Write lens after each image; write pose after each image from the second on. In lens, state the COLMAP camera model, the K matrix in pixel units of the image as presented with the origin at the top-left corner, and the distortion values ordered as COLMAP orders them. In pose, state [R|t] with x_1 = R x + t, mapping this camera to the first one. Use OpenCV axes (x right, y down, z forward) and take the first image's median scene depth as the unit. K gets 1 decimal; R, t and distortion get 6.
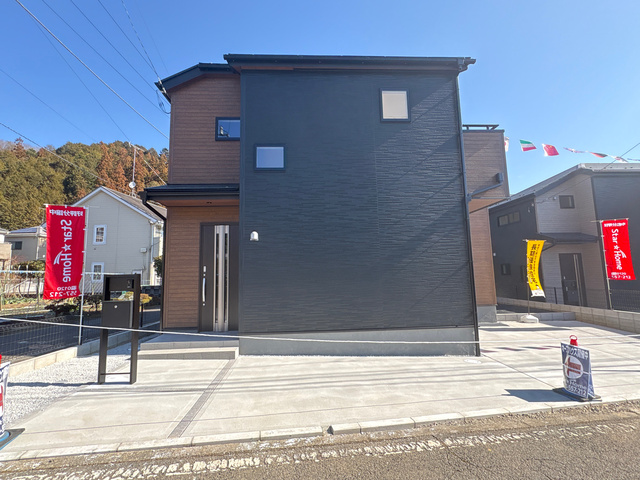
lens RADIAL K [[302.2, 0, 320.0], [0, 302.2, 240.0], [0, 0, 1]] dist [0.001077, 0.000153]
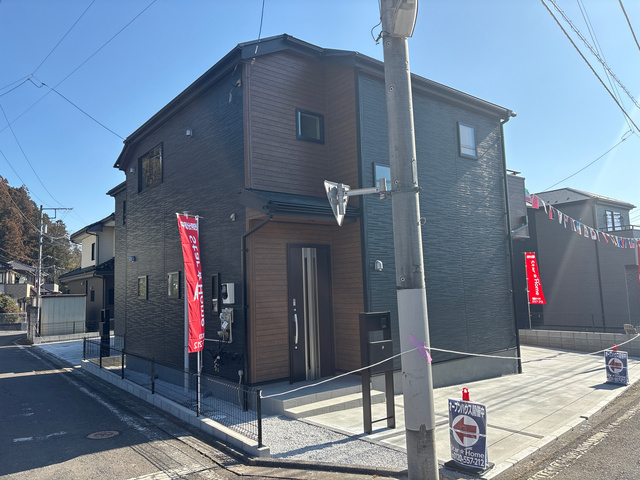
lens RADIAL K [[473.9, 0, 320.0], [0, 473.9, 240.0], [0, 0, 1]] dist [0.060964, -0.067002]
pose [[0.814463, 0.054477, 0.577652, -1.103899], [-0.049159, 0.998482, -0.024851, -0.041268], [-0.578129, -0.008157, 0.815905, -0.052994]]
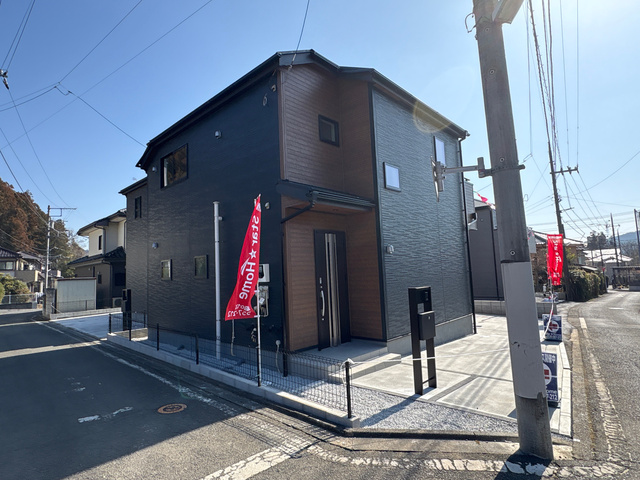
lens RADIAL K [[351.8, 0, 320.0], [0, 351.8, 240.0], [0, 0, 1]] dist [0.002079, 0.000274]
pose [[0.725904, 0.054050, 0.685669, -1.173632], [-0.051985, 0.998367, -0.023663, -0.001084], [-0.685829, -0.018467, 0.727529, 0.240792]]
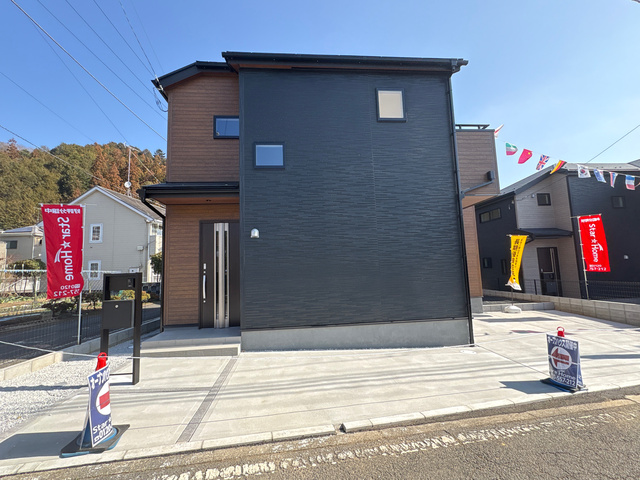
lens RADIAL K [[285.1, 0, 320.0], [0, 285.1, 240.0], [0, 0, 1]] dist [0.001260, 0.000081]
pose [[0.999287, -0.008577, 0.036781, -0.032218], [0.008171, 0.999904, 0.011186, 0.000612], [-0.036874, -0.010877, 0.999261, 0.035891]]
